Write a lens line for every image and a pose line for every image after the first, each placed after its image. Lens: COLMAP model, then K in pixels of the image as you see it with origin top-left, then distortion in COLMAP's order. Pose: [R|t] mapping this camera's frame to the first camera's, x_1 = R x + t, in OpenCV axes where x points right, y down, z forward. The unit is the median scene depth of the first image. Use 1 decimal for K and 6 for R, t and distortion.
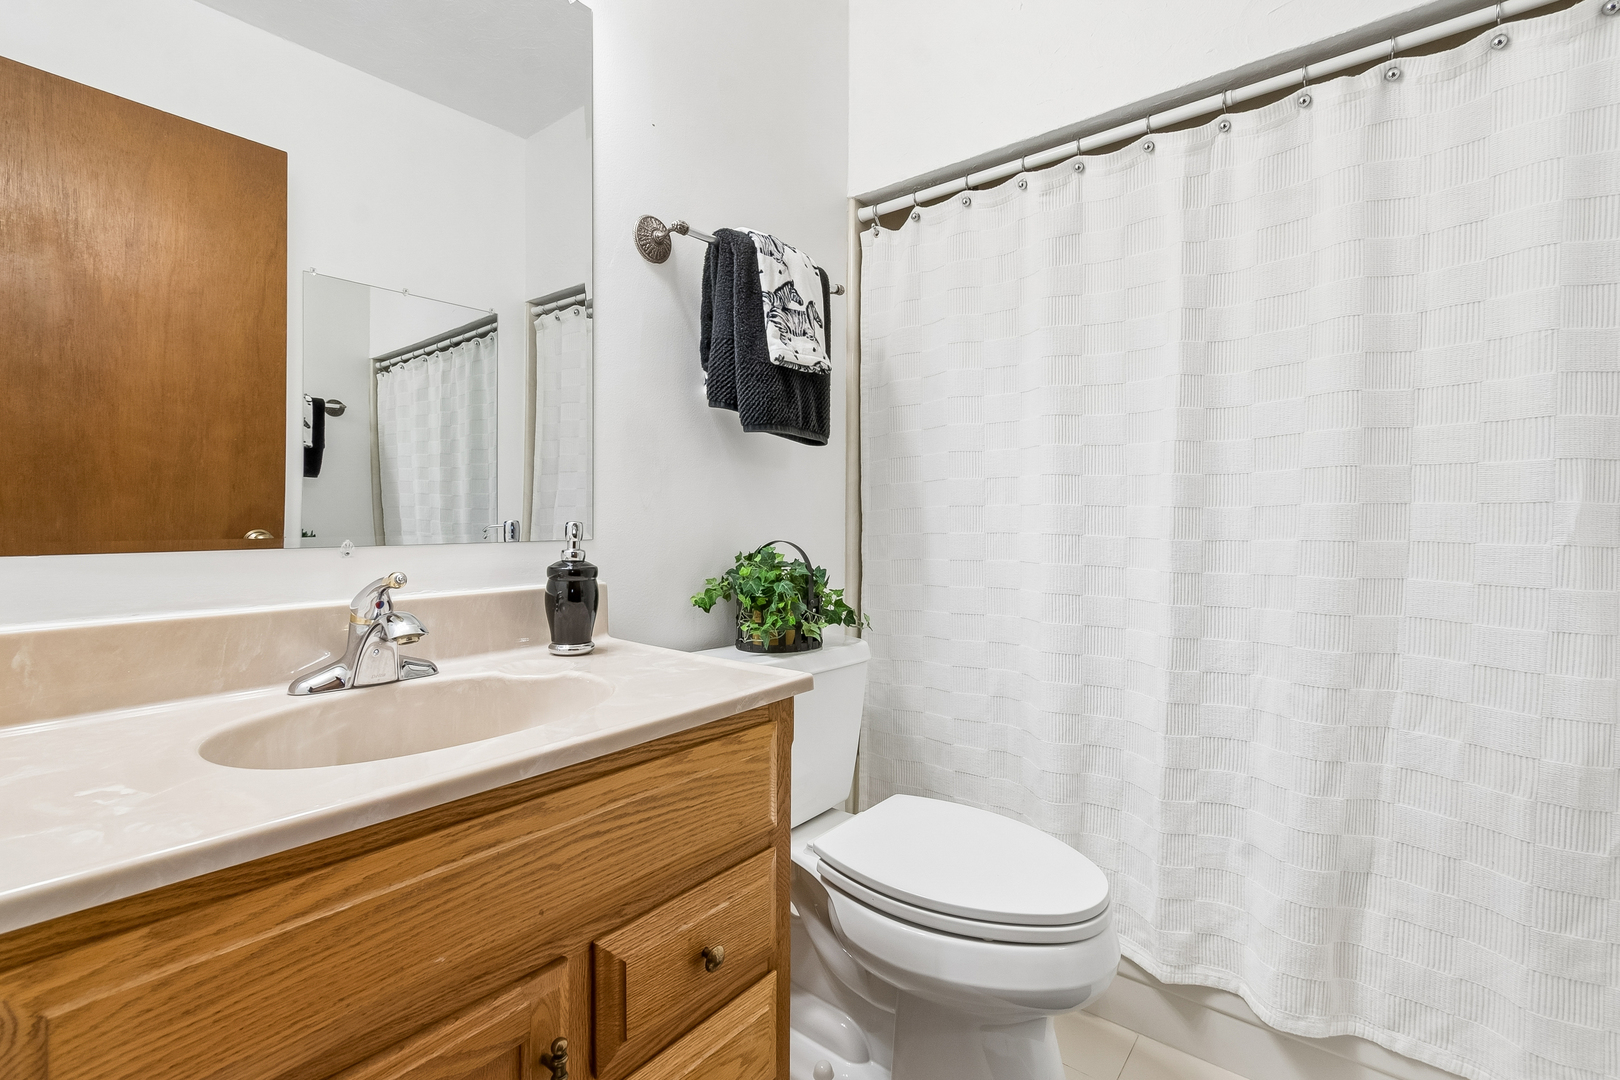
lens RADIAL K [[719.2, 0, 817.4], [0, 719.2, 537.4], [0, 0, 1]] dist [0.005513, -0.002285]
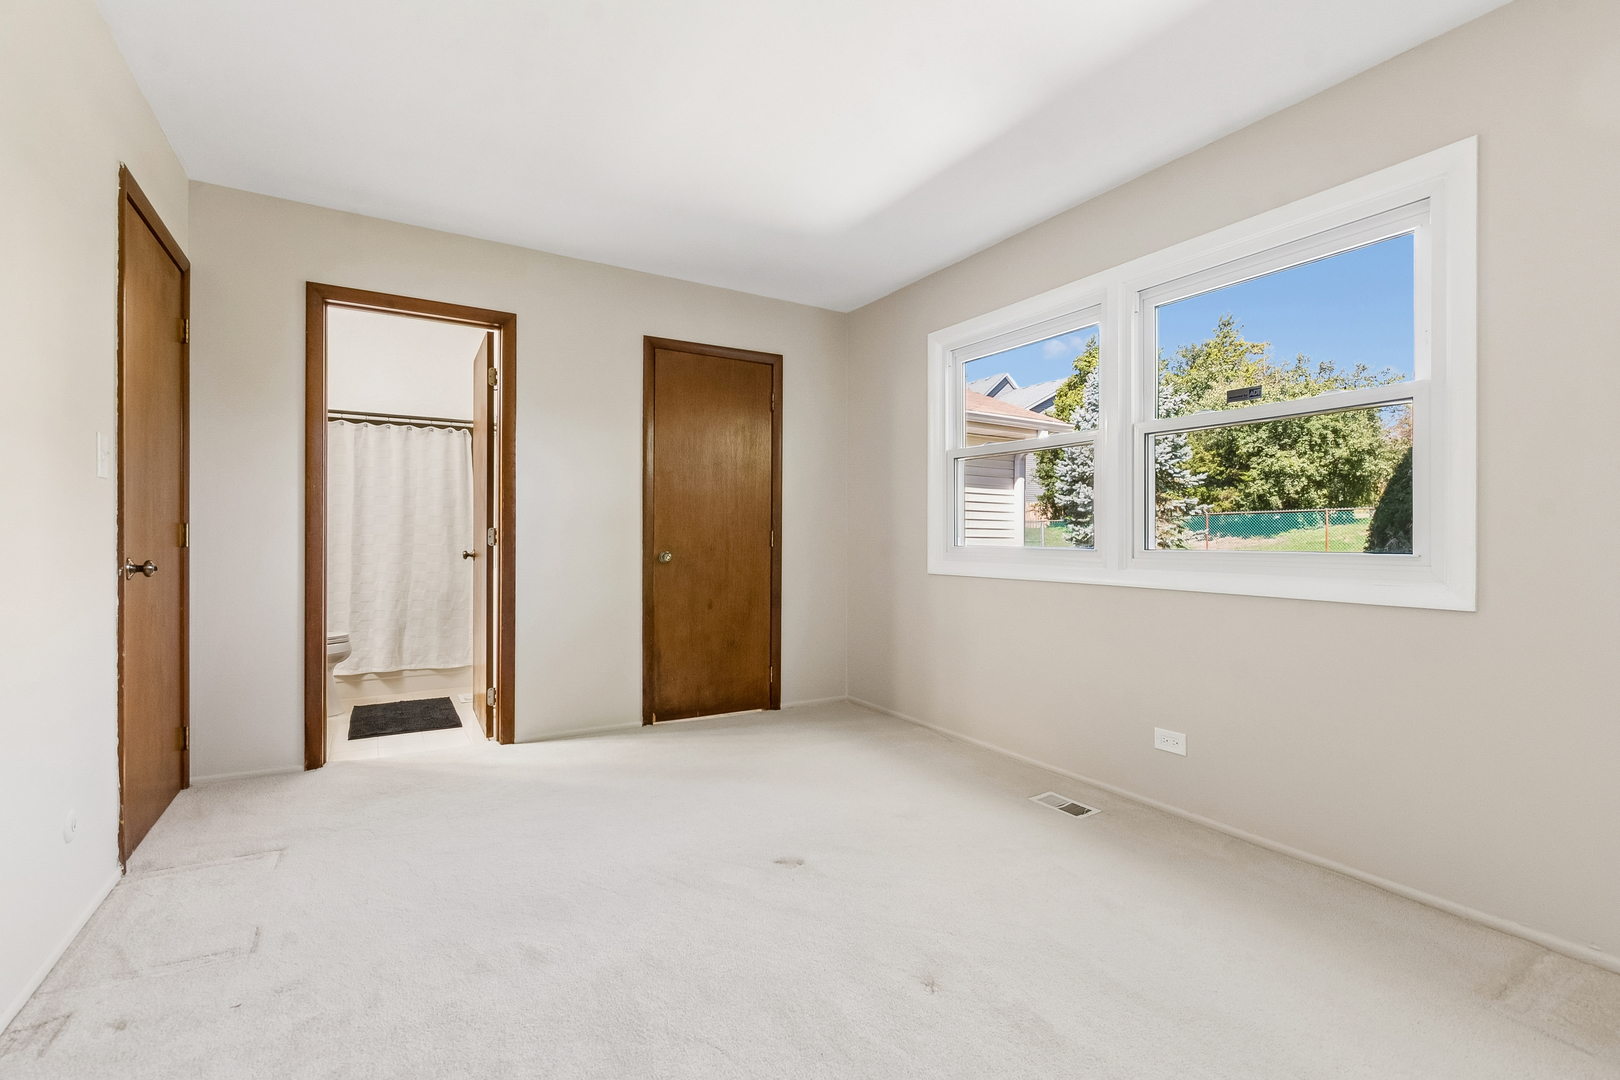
lens RADIAL K [[719.2, 0, 811.4], [0, 719.2, 535.1], [0, 0, 1]] dist [0.005513, -0.002285]
pose [[0.365355, 0.001515, 0.930867, -2.104754], [0.010514, 0.999928, -0.005753, 0.003133], [-0.930809, 0.011889, 0.365313, -2.528006]]
